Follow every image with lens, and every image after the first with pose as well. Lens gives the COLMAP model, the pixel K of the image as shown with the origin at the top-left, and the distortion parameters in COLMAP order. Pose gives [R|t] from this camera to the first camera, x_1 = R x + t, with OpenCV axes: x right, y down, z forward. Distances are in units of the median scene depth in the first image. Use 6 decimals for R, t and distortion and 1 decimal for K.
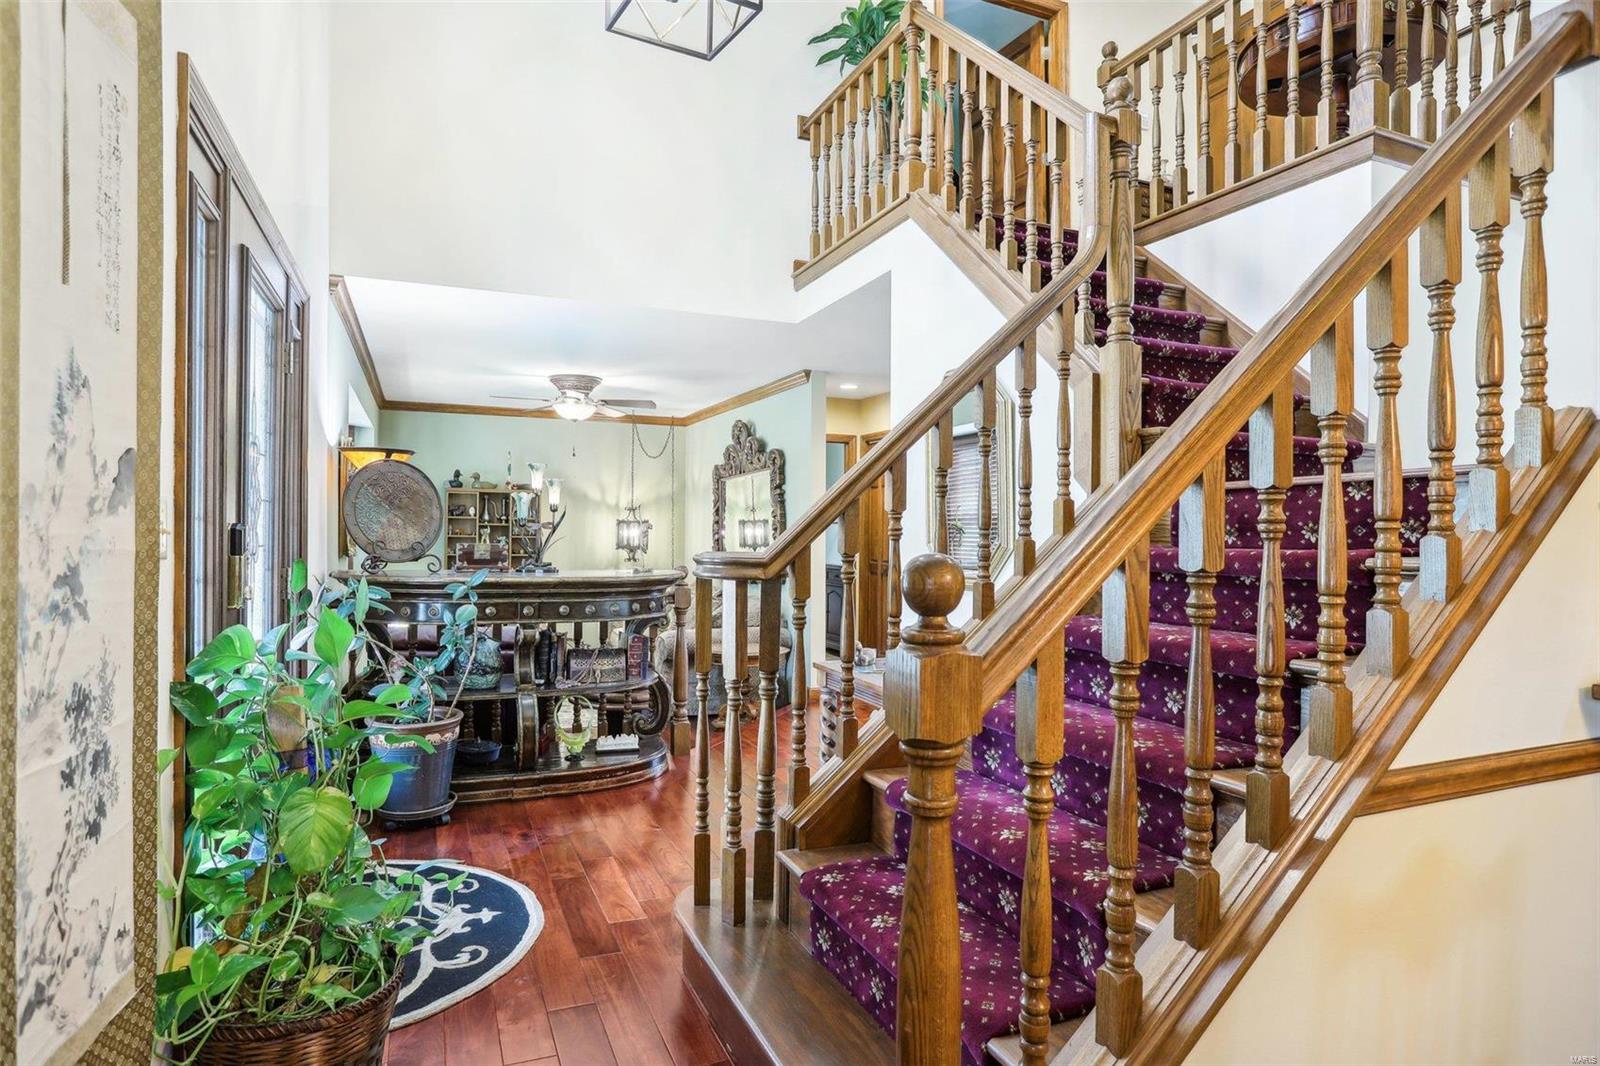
lens RADIAL K [[889.3, 0, 789.3], [0, 889.3, 525.9], [0, 0, 1]] dist [-0.000726, -0.000015]
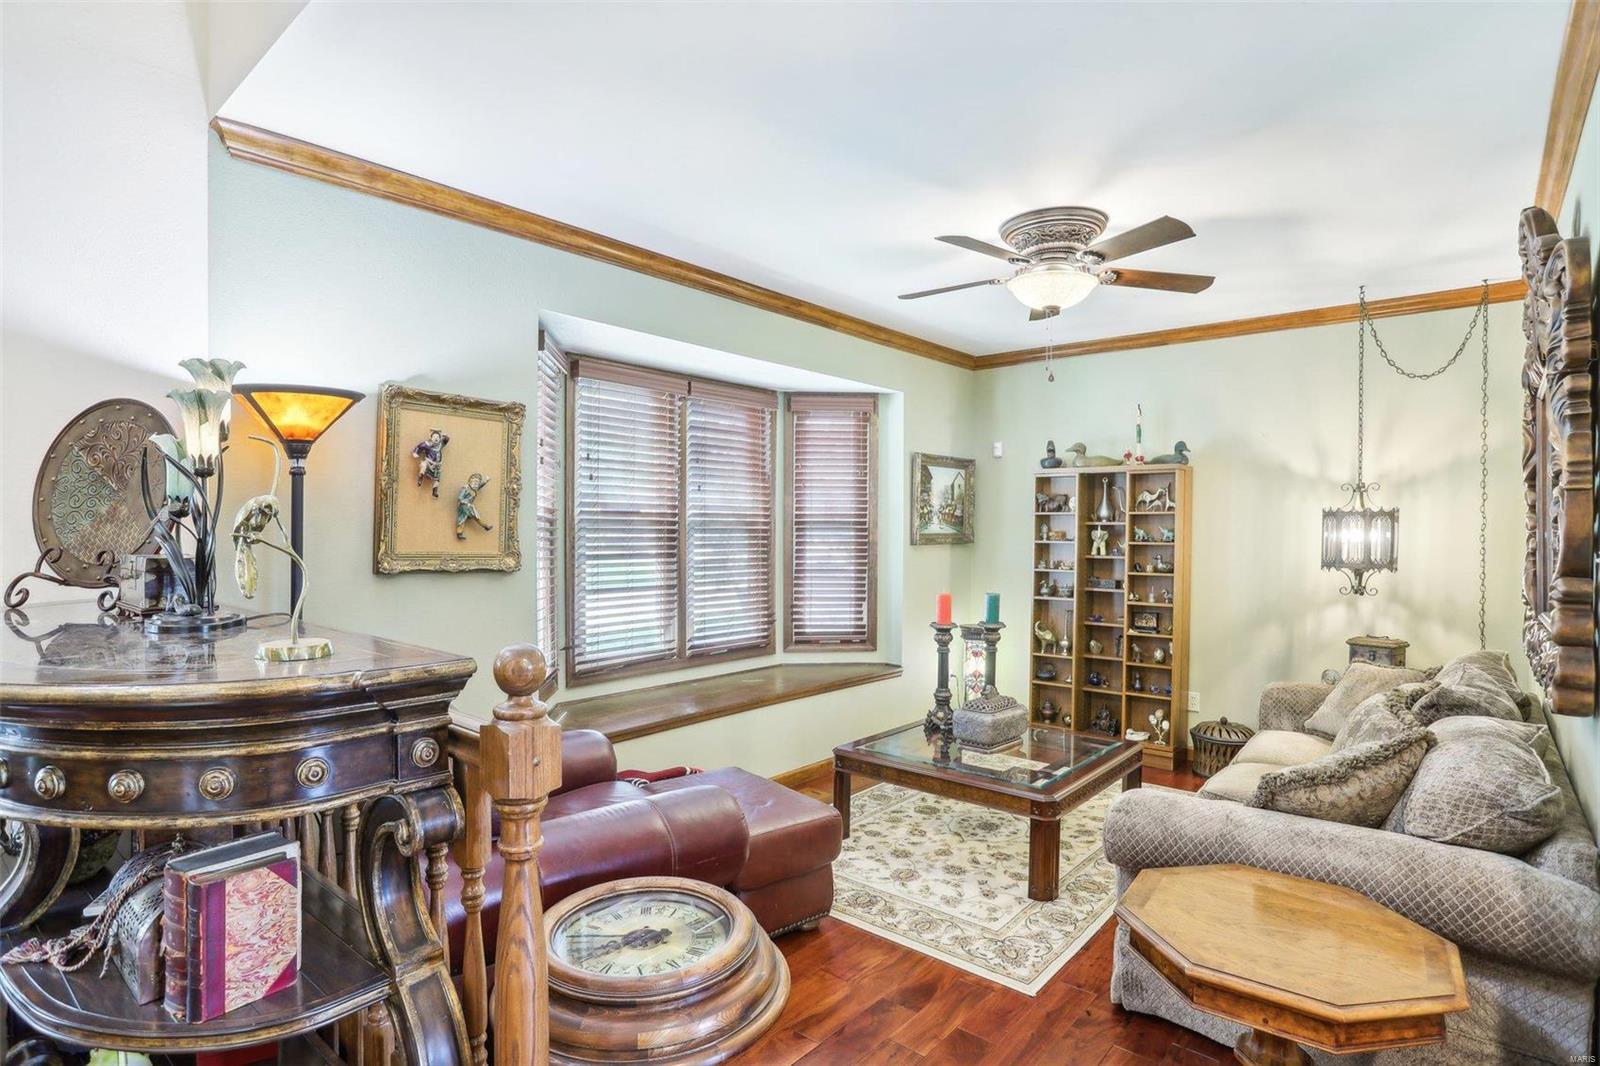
lens RADIAL K [[819.3, 0, 792.9], [0, 819.3, 531.2], [0, 0, 1]] dist [-0.044287, 0.014738]
pose [[0.469818, -0.005937, -0.882743, 0.082604], [0.006055, 0.999976, -0.003503, 0.005613], [0.882742, -0.003699, 0.469843, 0.650675]]
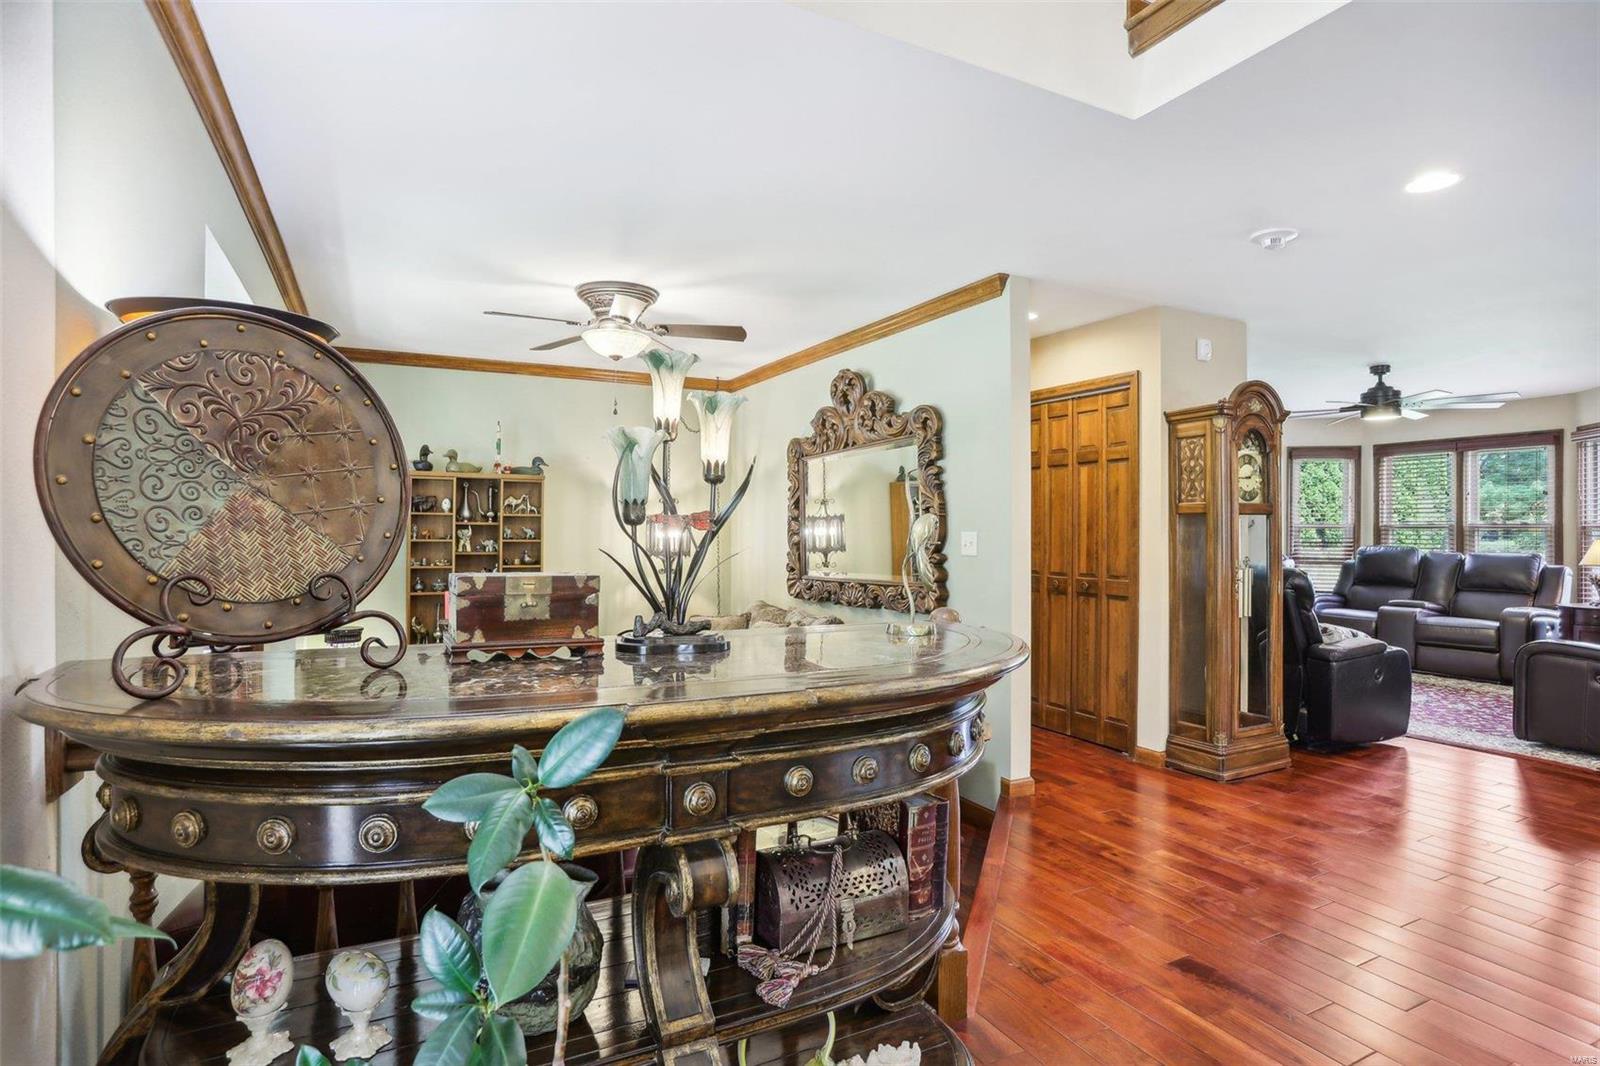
lens RADIAL K [[819.3, 0, 794.3], [0, 819.3, 529.6], [0, 0, 1]] dist [-0.044287, 0.014738]
pose [[0.996942, -0.005214, 0.077966, -0.160471], [0.004750, 0.999970, 0.006138, 0.000849], [-0.077996, -0.005749, 0.996937, 0.408552]]
